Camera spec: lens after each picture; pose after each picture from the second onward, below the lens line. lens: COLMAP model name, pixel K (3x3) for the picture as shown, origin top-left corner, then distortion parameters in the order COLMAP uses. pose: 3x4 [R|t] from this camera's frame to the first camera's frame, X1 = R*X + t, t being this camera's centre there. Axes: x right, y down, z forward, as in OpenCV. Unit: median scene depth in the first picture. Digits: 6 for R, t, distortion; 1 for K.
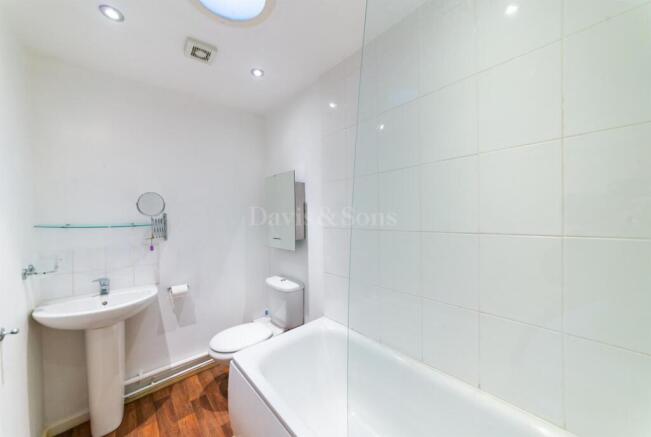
lens RADIAL K [[226.4, 0, 327.6], [0, 226.4, 217.6], [0, 0, 1]] dist [0.000847, -0.000646]
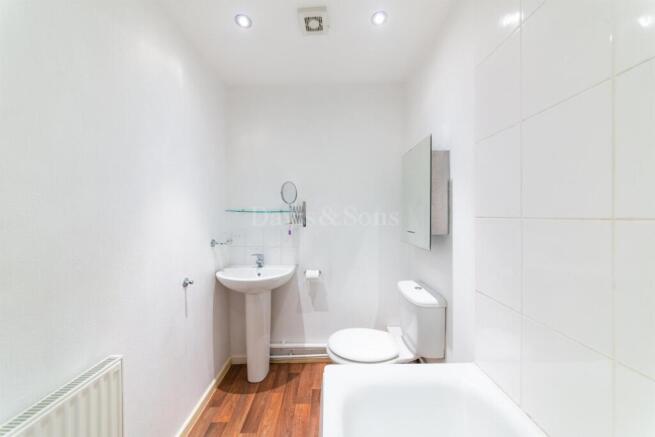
lens RADIAL K [[227.8, 0, 328.0], [0, 227.8, 216.0], [0, 0, 1]] dist [0.000847, -0.000646]
pose [[0.741031, 0.013215, -0.671341, 0.099860], [-0.007916, 0.999909, 0.010945, 0.041056], [0.671424, -0.002796, 0.741068, 0.300482]]
